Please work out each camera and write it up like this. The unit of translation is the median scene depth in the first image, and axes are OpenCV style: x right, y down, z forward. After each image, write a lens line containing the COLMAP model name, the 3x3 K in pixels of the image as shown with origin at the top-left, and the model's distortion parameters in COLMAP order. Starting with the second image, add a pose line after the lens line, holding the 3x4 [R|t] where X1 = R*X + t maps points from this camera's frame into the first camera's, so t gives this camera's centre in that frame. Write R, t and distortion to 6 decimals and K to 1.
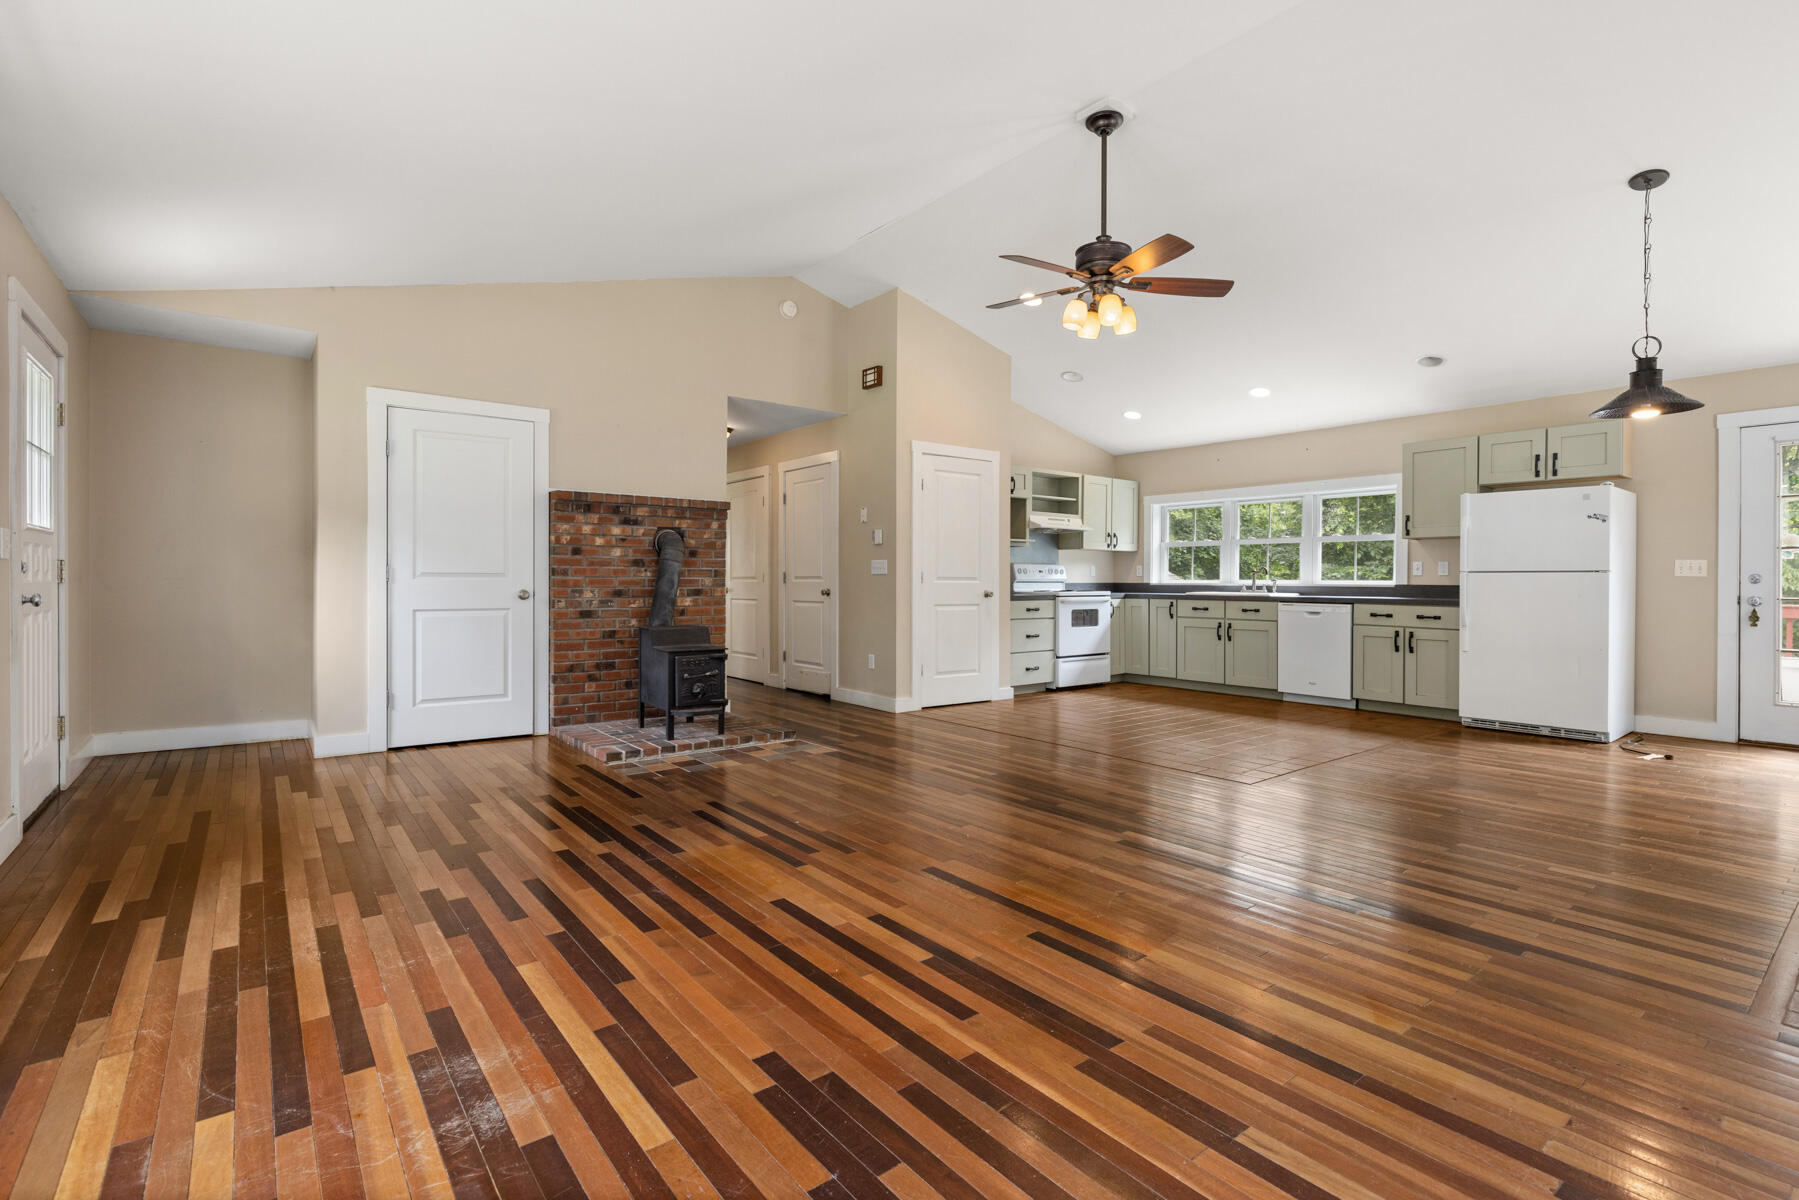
lens RADIAL K [[833.8, 0, 903.2], [0, 833.8, 585.2], [0, 0, 1]] dist [-0.001149, -0.000121]
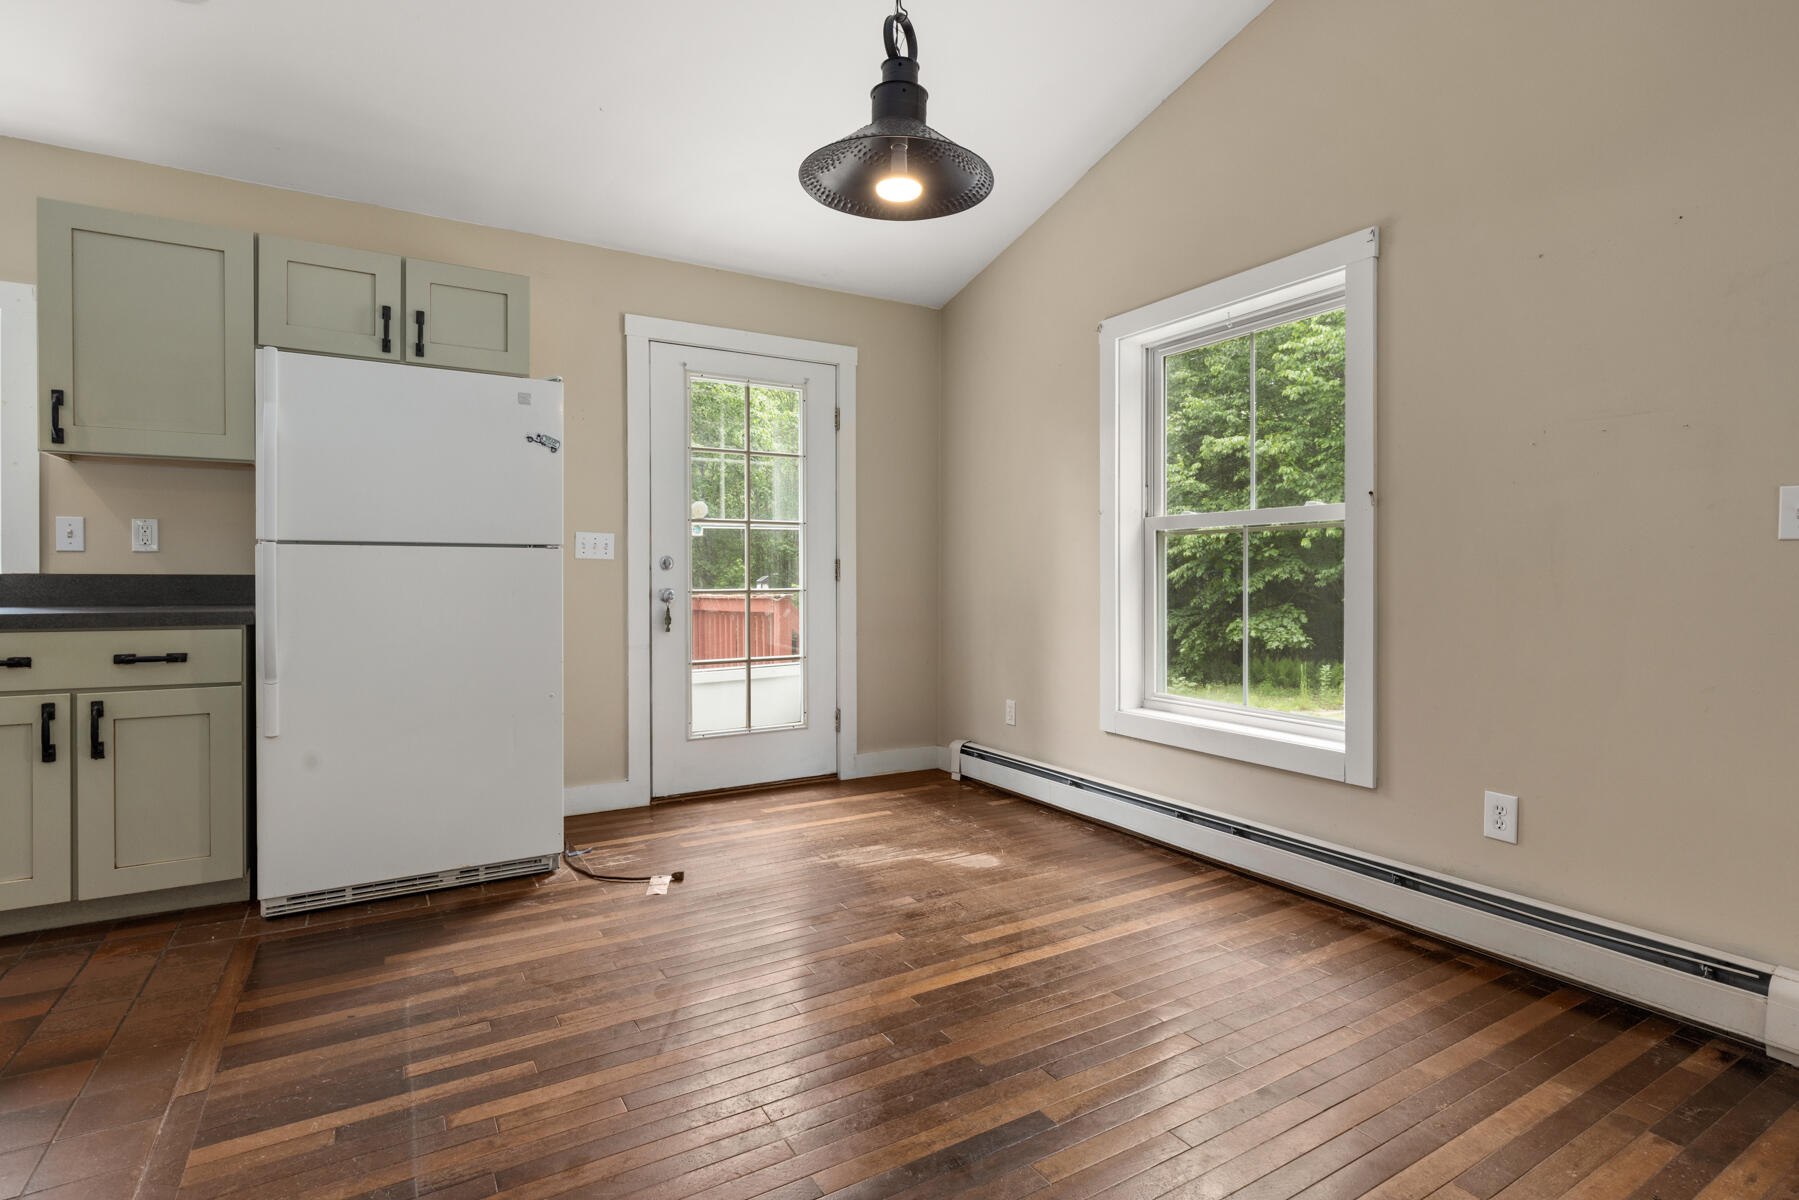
lens RADIAL K [[893.6, 0, 905.4], [0, 893.6, 581.5], [0, 0, 1]] dist [0.015914, -0.000474]
pose [[0.145884, -0.013217, 0.989213, 0.224553], [0.004247, 0.999910, 0.012734, -0.000646], [-0.989293, 0.002343, 0.145927, 0.495306]]
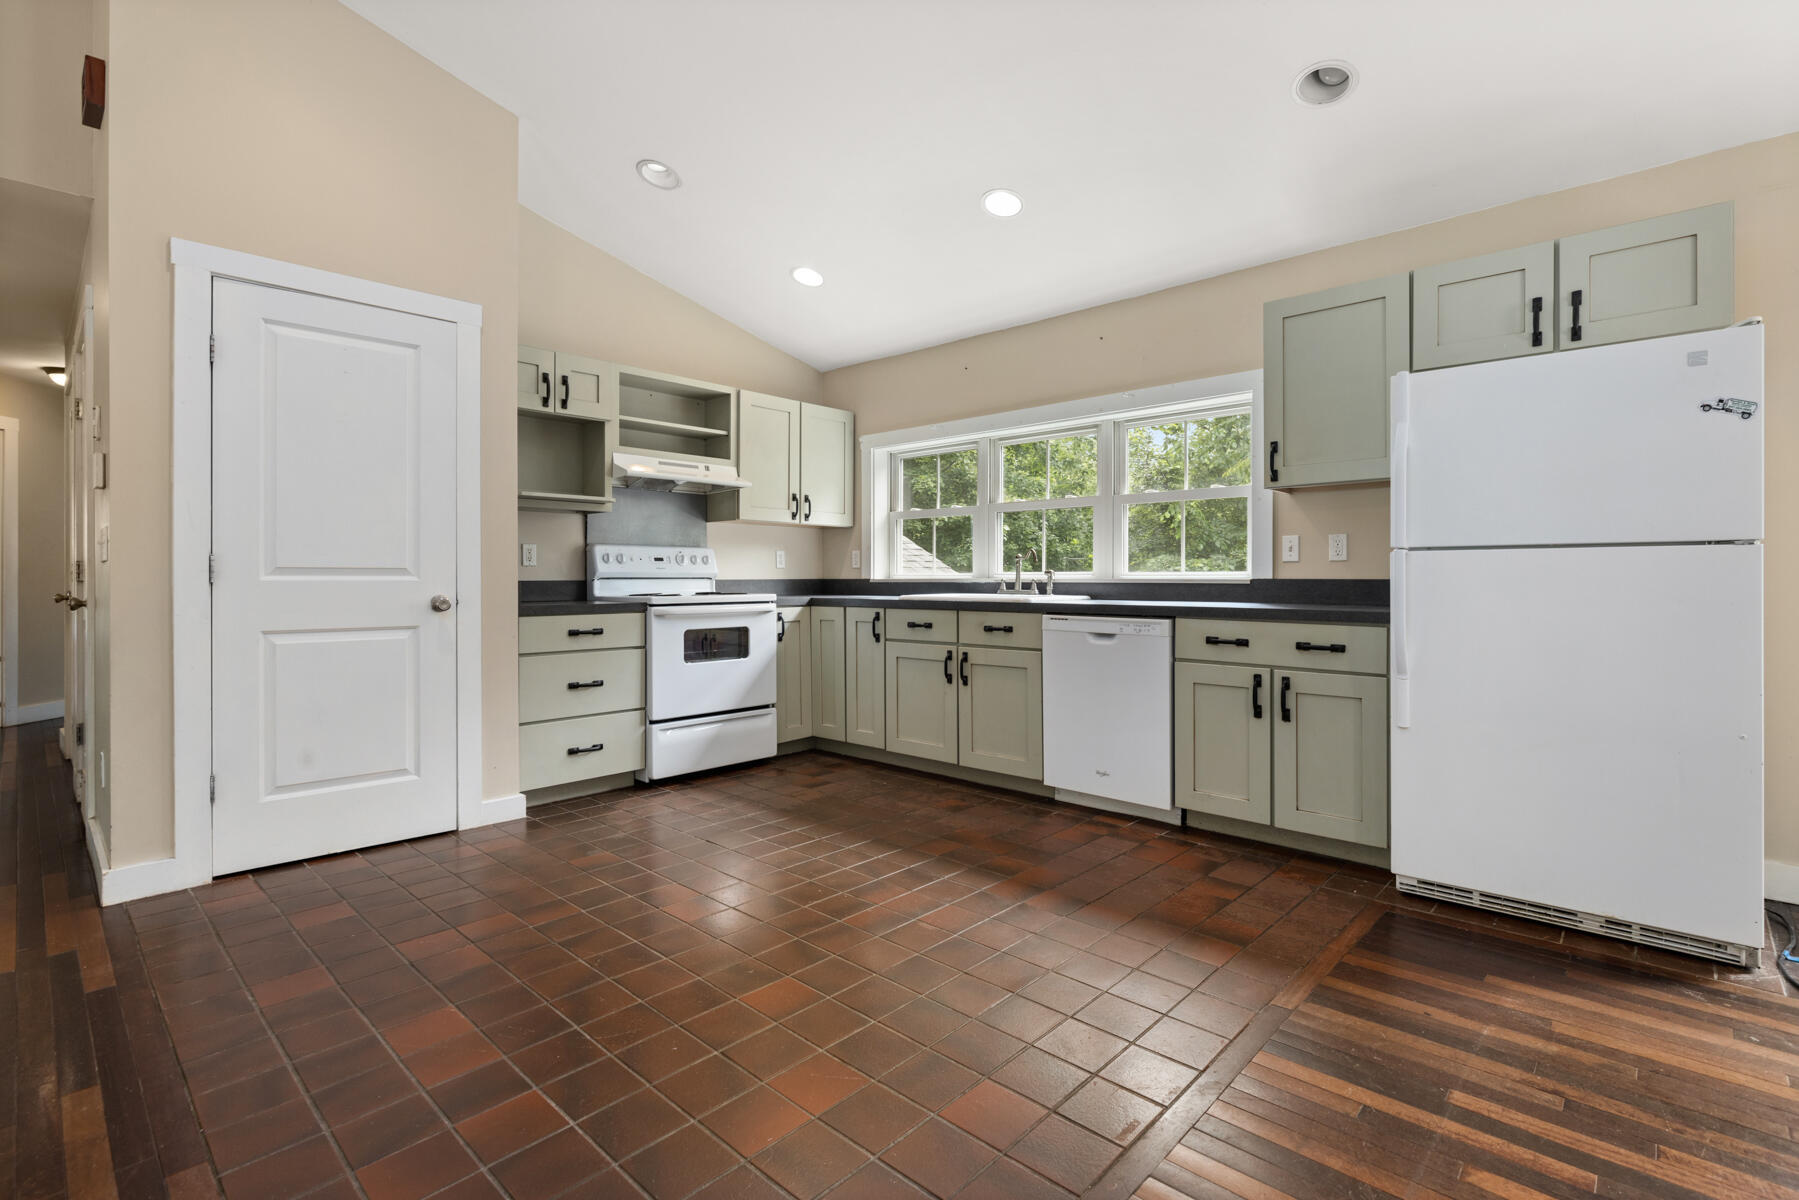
lens RADIAL K [[834.6, 0, 904.8], [0, 834.6, 579.4], [0, 0, 1]] dist [-0.000084, 0.000348]
pose [[0.988628, -0.005622, 0.150274, 0.271318], [0.006207, 0.999975, -0.003427, 0.000022], [-0.150251, 0.004321, 0.988638, 0.471399]]
